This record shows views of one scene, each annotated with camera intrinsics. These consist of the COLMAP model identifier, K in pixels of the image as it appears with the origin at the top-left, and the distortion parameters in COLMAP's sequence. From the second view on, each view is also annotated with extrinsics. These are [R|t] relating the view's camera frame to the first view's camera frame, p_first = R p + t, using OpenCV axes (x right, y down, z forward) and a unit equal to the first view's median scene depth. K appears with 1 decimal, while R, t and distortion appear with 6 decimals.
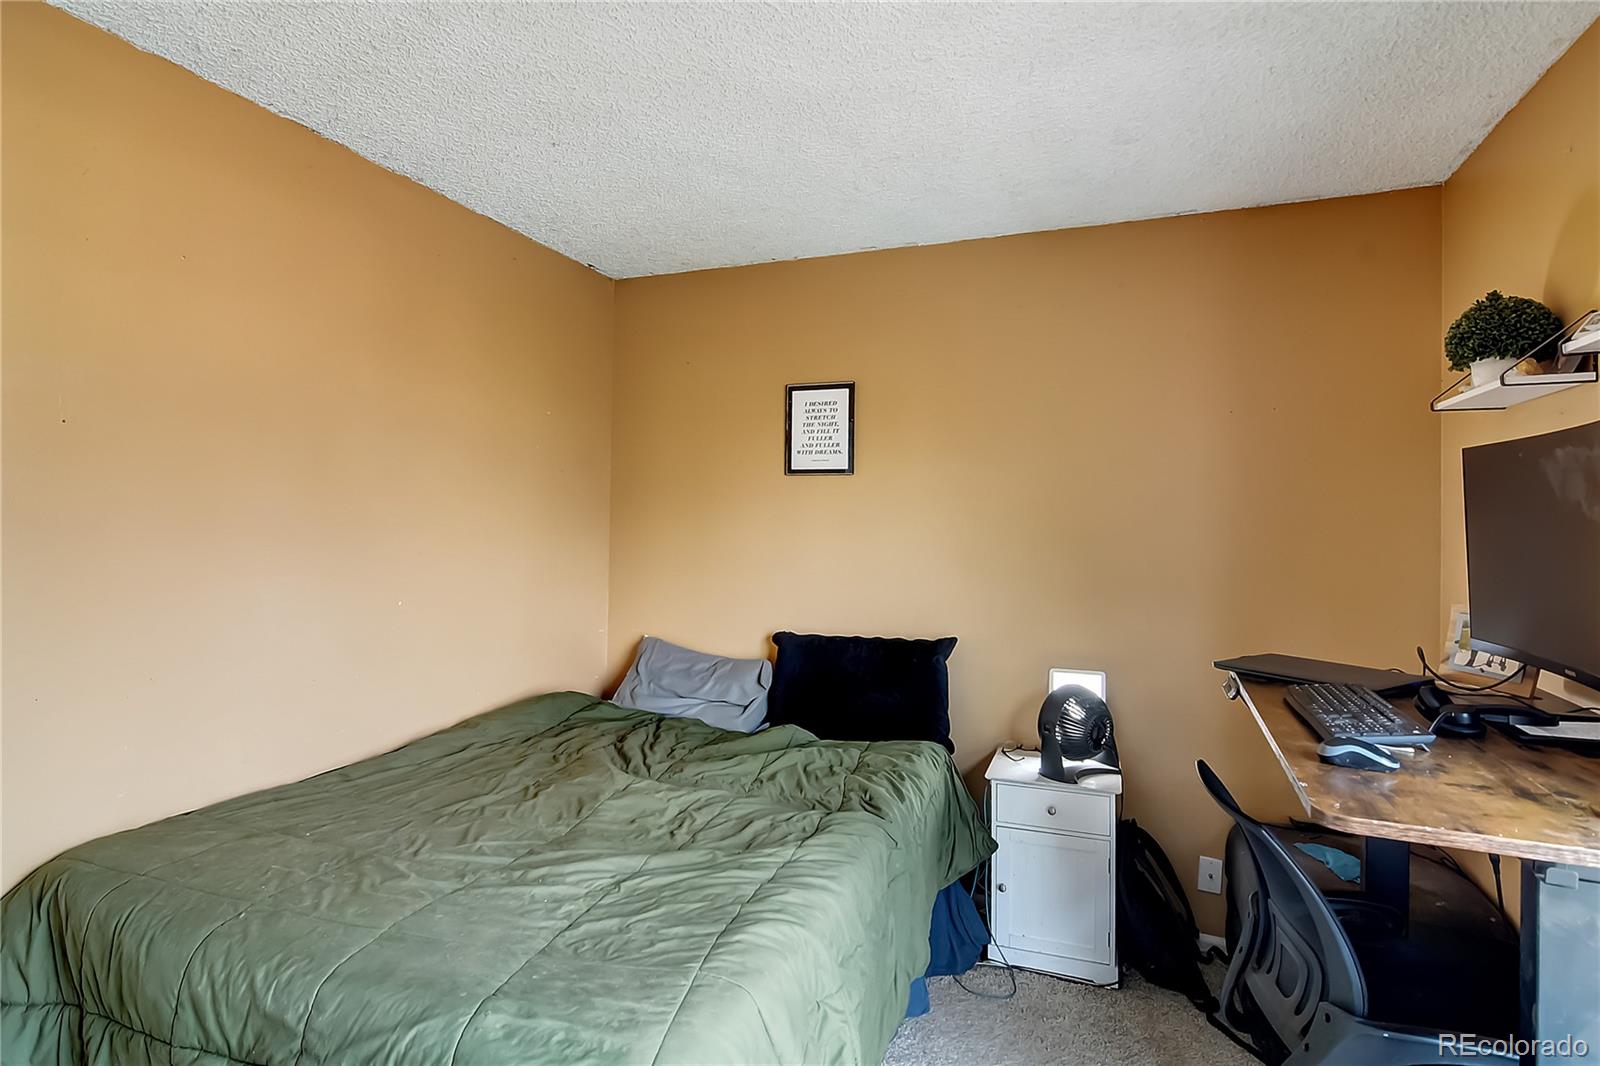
lens RADIAL K [[804.3, 0, 792.6], [0, 804.3, 524.9], [0, 0, 1]] dist [-0.002369, 0.002011]
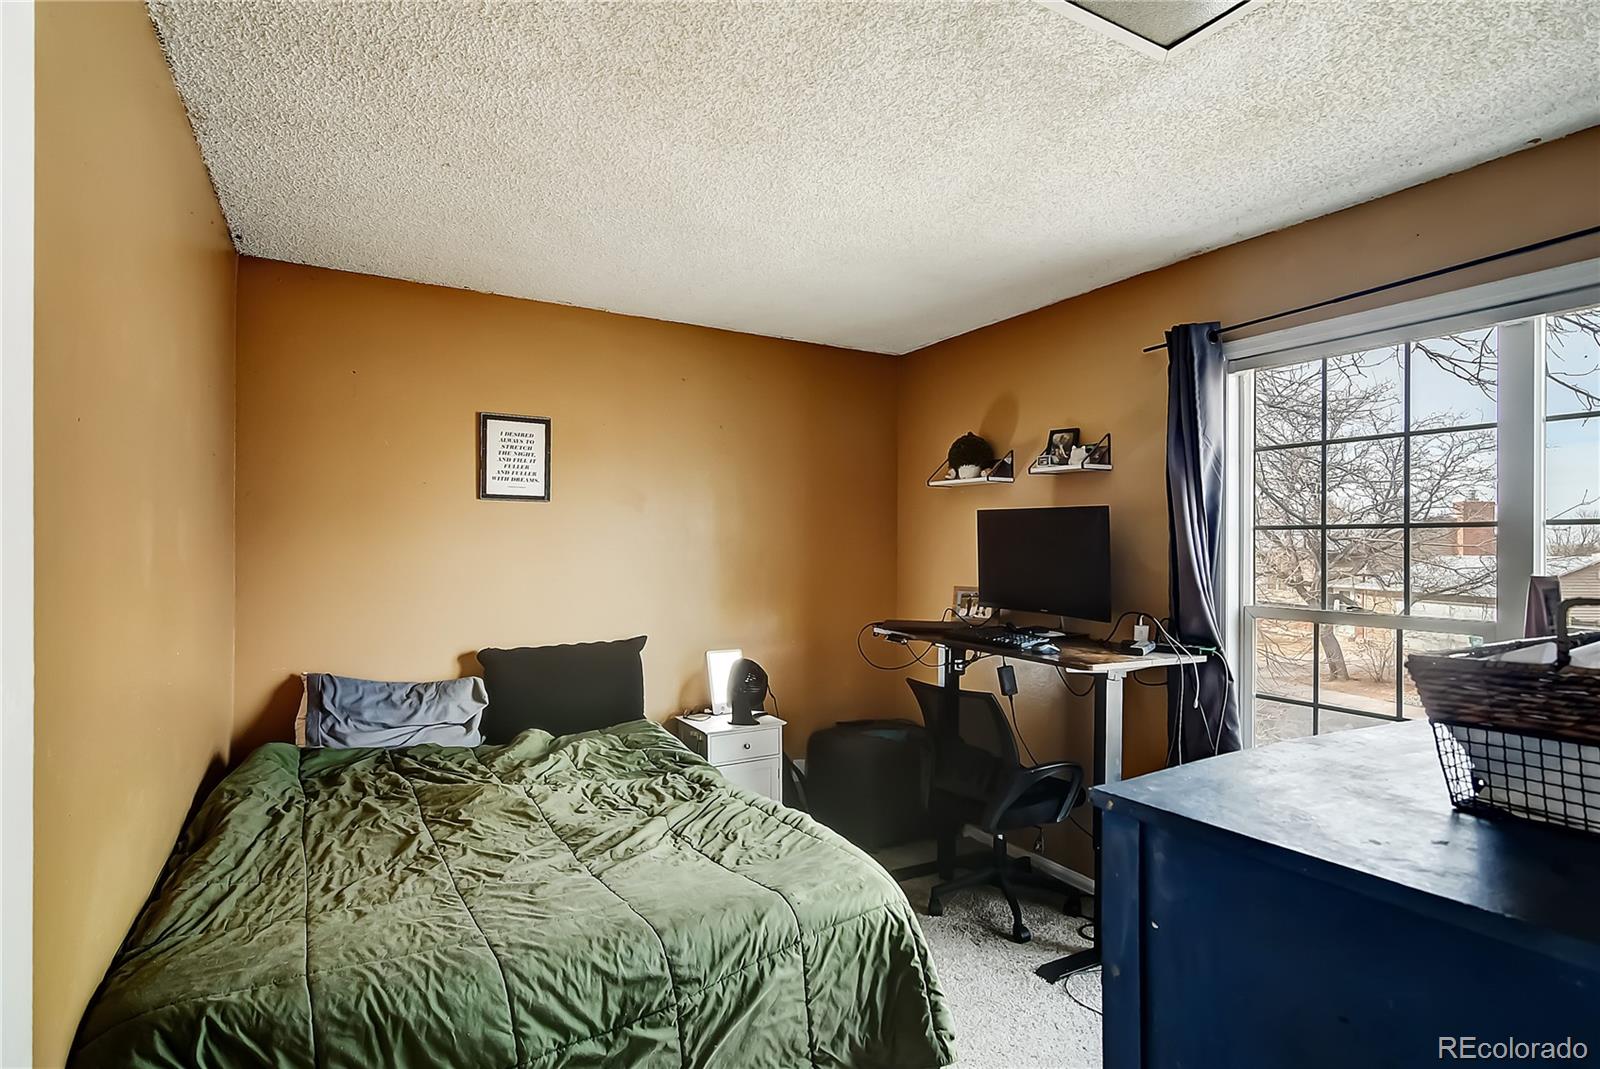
lens RADIAL K [[804.3, 0, 771.1], [0, 804.3, 549.1], [0, 0, 1]] dist [-0.002369, 0.002011]
pose [[0.642532, -0.012916, 0.766150, -0.590729], [-0.001135, 0.999841, 0.017807, -0.016558], [-0.766258, -0.012311, 0.642415, 0.040986]]
